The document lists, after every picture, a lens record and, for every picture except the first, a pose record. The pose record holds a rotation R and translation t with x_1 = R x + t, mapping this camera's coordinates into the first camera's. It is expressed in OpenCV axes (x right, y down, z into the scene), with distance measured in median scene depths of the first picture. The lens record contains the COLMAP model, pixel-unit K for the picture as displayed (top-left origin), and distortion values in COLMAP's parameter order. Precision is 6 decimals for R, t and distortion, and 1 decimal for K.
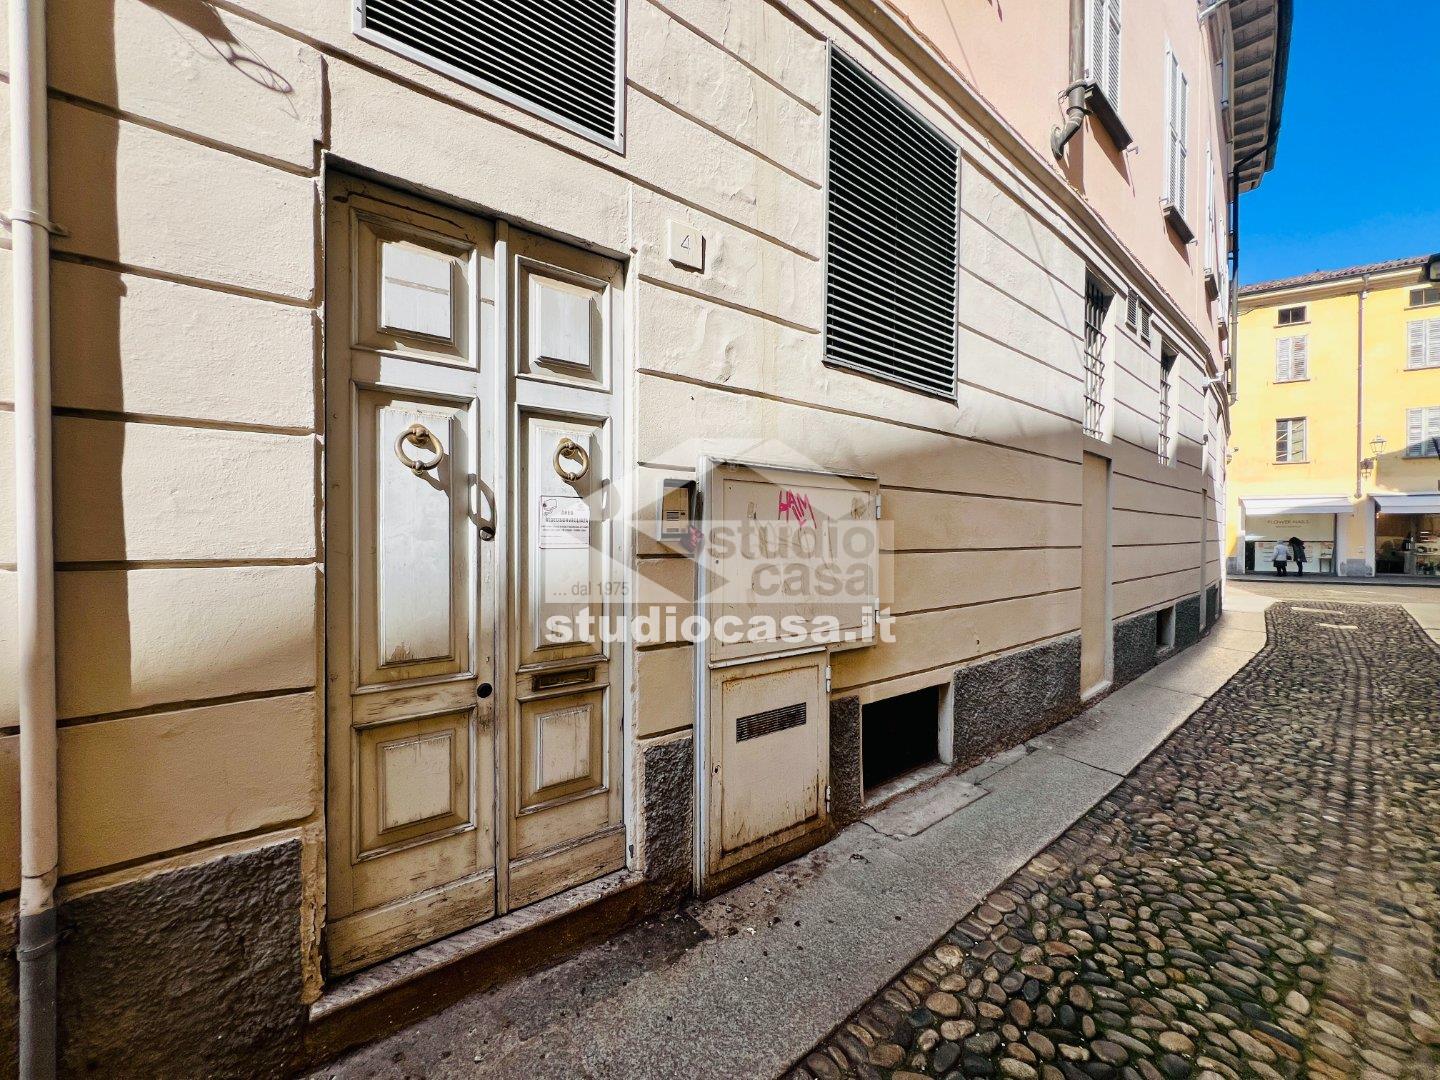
lens RADIAL K [[574.1, 0, 718.8], [0, 574.1, 539.5], [0, 0, 1]] dist [-0.002456, 0.000136]
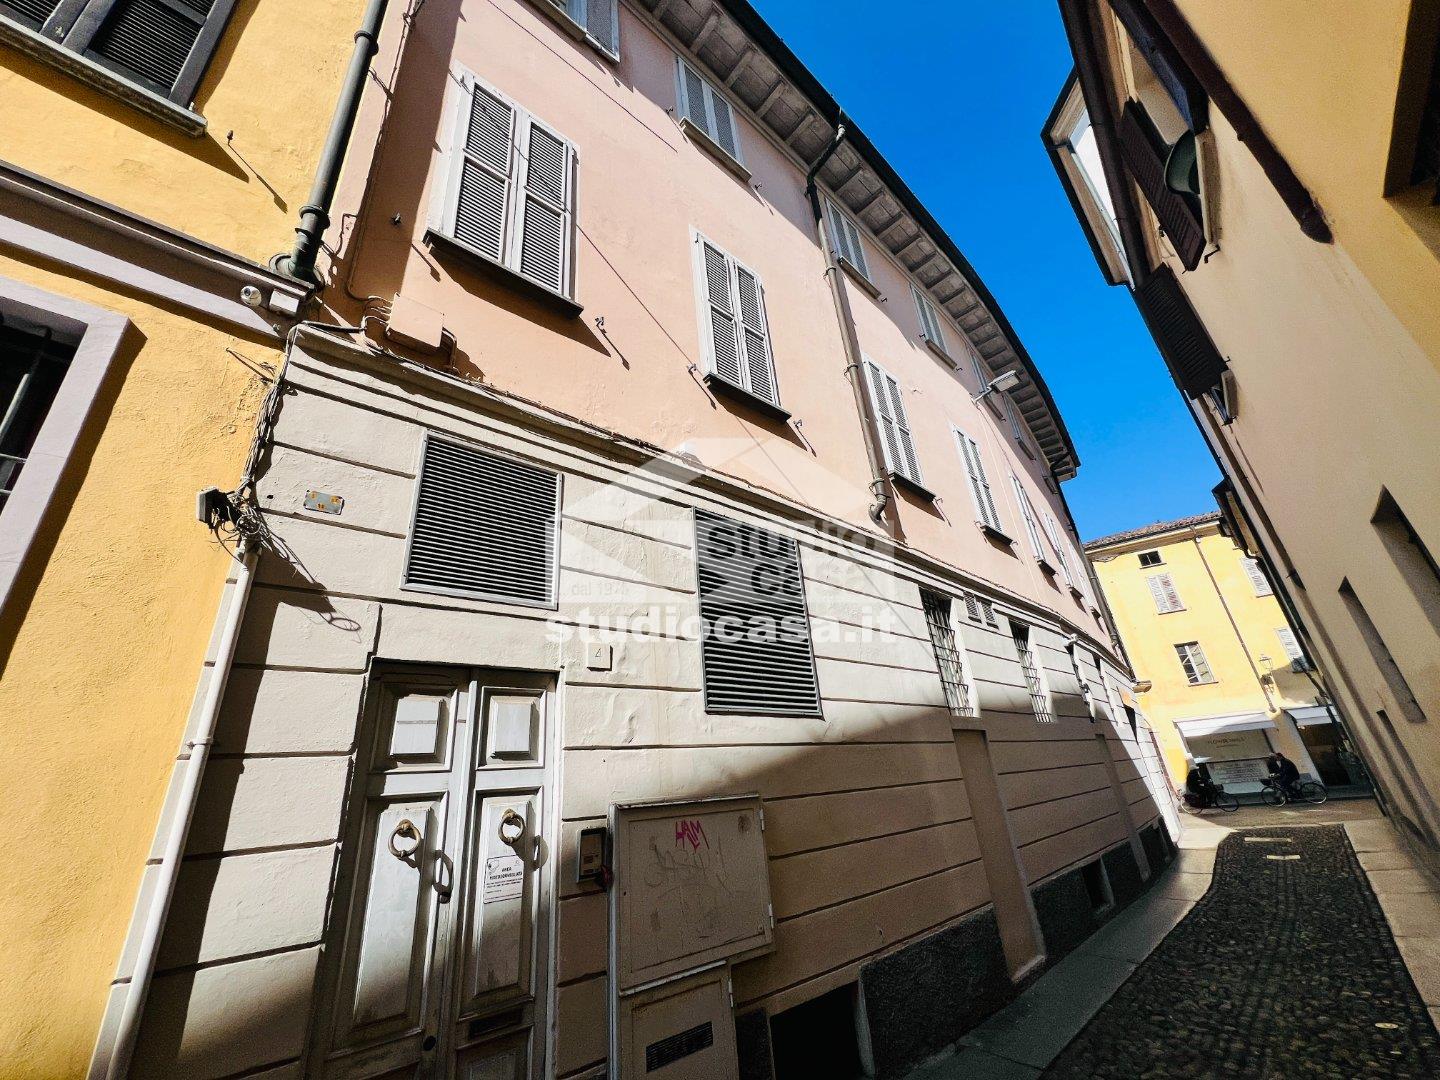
lens RADIAL K [[573.7, 0, 720.0], [0, 573.7, 540.0], [0, 0, 1]] dist [-0.001016, 0.000173]
pose [[0.994820, -0.060881, 0.081407, 0.136320], [0.089251, 0.906449, -0.412776, -0.116062], [-0.048661, 0.417903, 0.907187, -0.452858]]
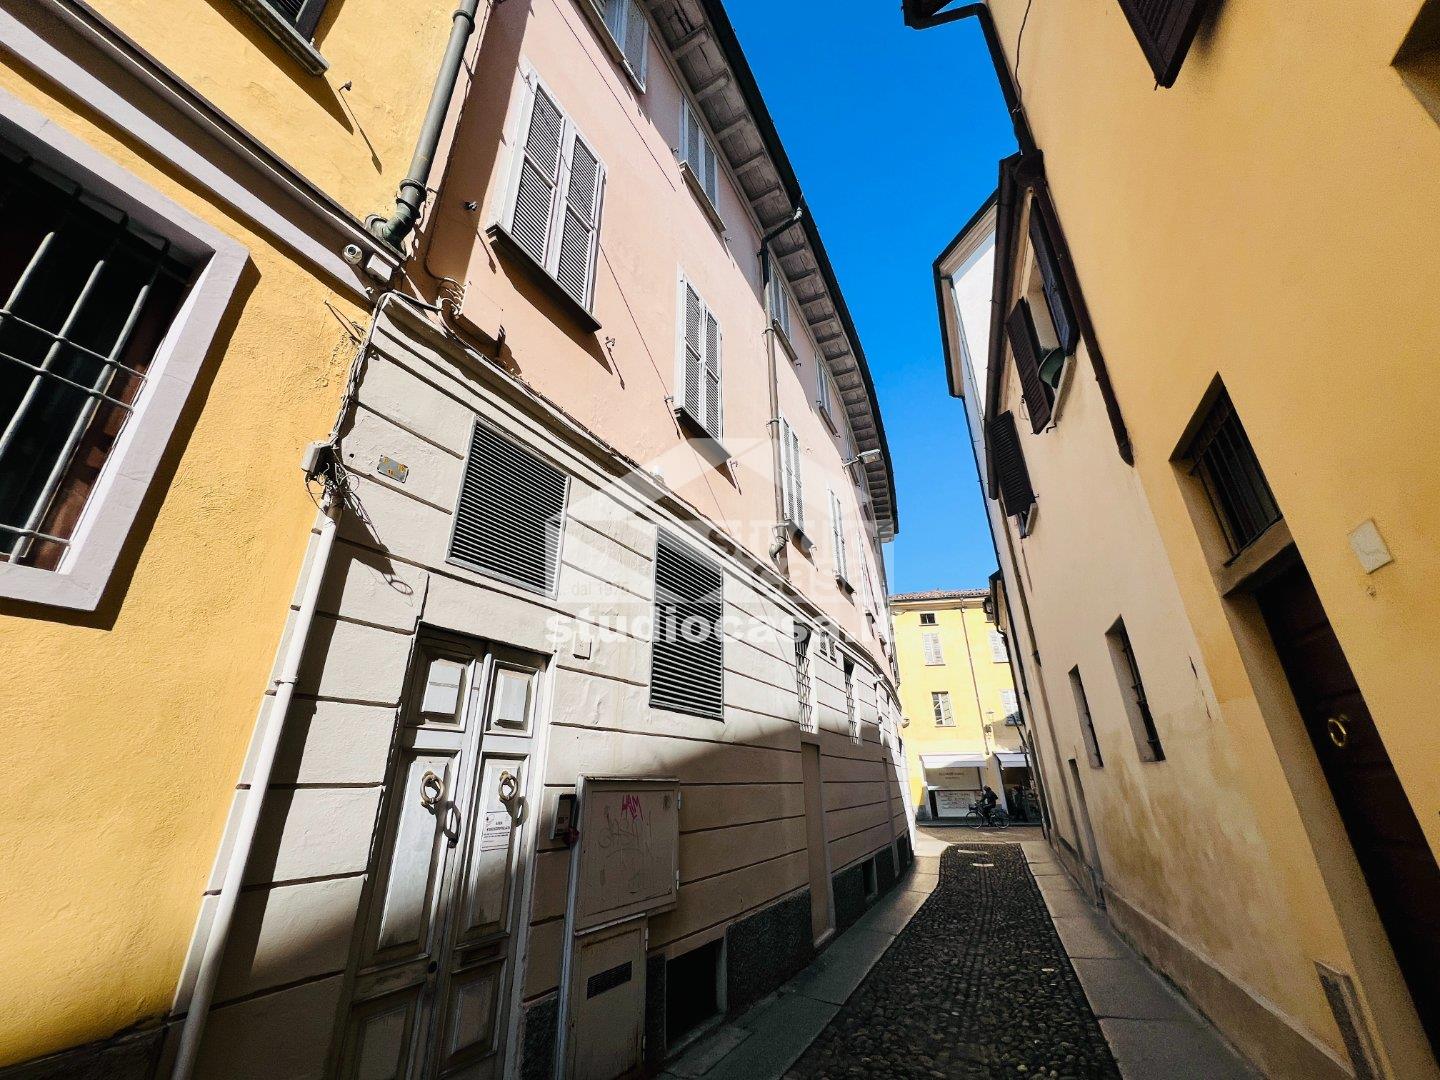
lens RADIAL K [[574.1, 0, 718.8], [0, 574.1, 539.5], [0, 0, 1]] dist [-0.002456, 0.000136]
pose [[0.919169, 0.140389, 0.367993, -0.310757], [0.019206, 0.917229, -0.397897, -0.095052], [-0.393394, 0.372802, 0.840392, -0.630430]]
